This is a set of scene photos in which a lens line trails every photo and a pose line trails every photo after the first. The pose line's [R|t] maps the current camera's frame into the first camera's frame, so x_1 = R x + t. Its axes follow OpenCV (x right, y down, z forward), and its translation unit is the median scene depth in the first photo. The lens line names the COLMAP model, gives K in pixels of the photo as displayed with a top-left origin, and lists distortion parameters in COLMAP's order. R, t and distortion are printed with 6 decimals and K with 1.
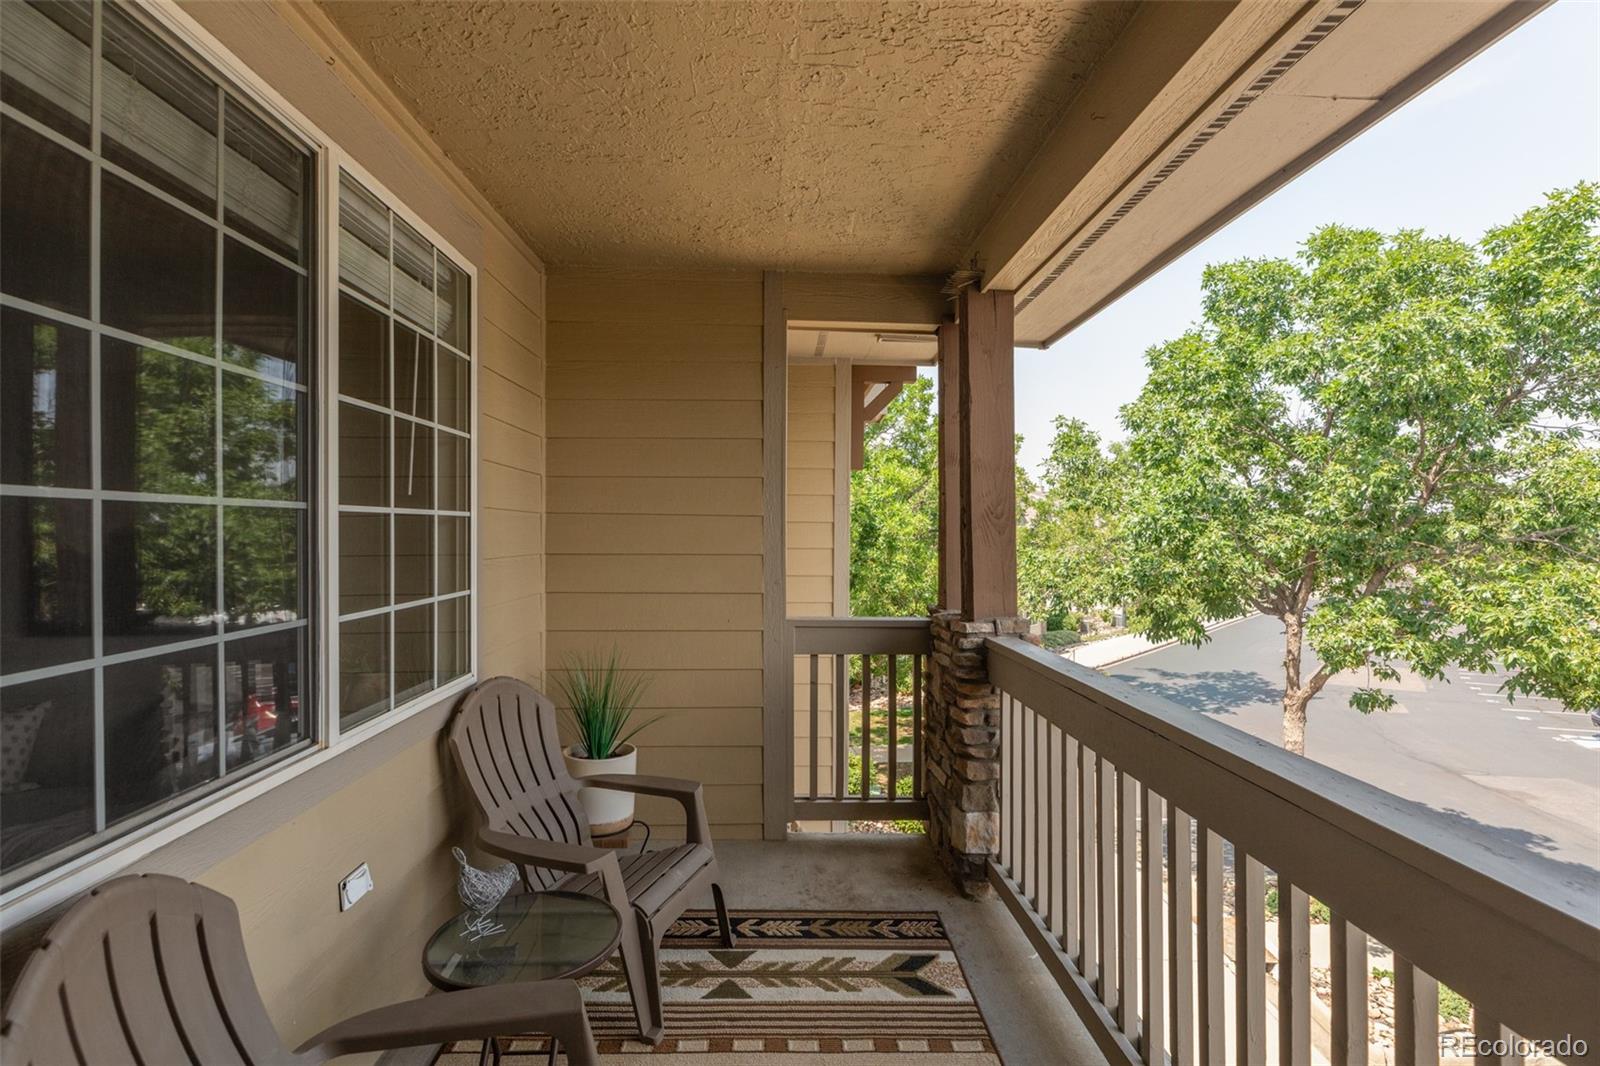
lens RADIAL K [[753.9, 0, 794.8], [0, 753.9, 534.0], [0, 0, 1]] dist [0.026974, -0.028881]
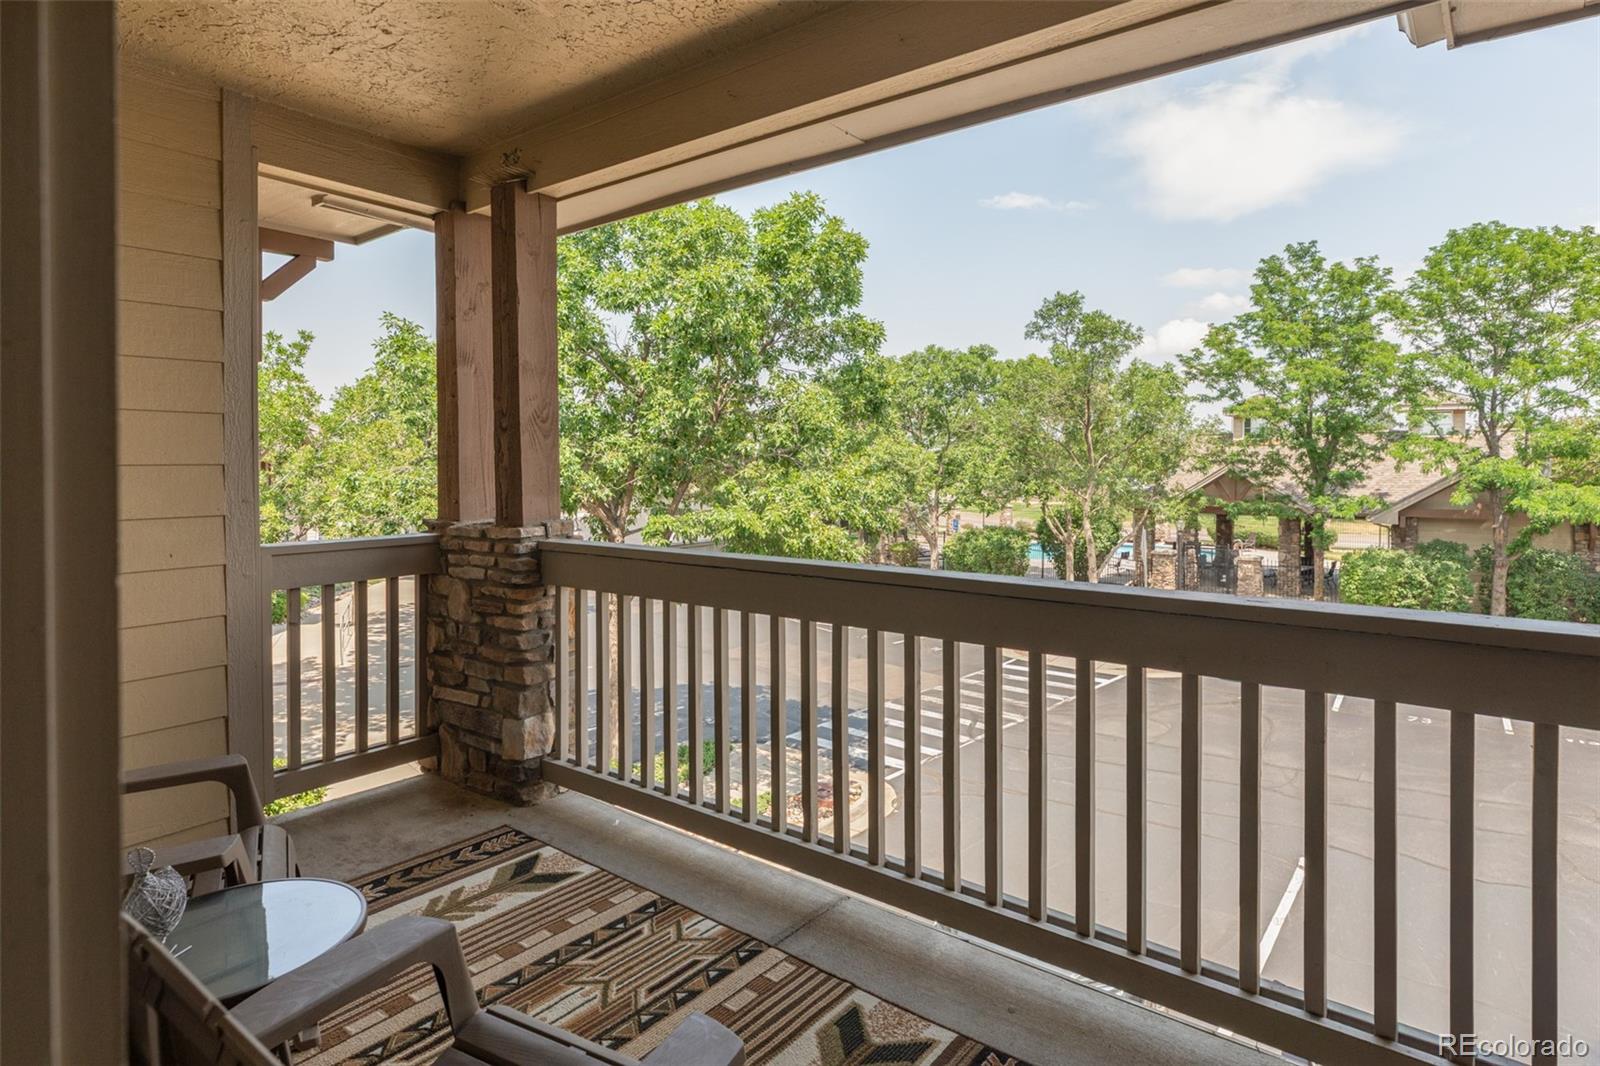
lens RADIAL K [[882.4, 0, 800.2], [0, 882.4, 458.5], [0, 0, 1]] dist [-0.001993, 0.000004]
pose [[0.635300, -0.003902, 0.772256, -0.427259], [0.003996, 0.999990, 0.001766, 0.027127], [-0.772255, 0.001964, 0.635309, -0.009834]]
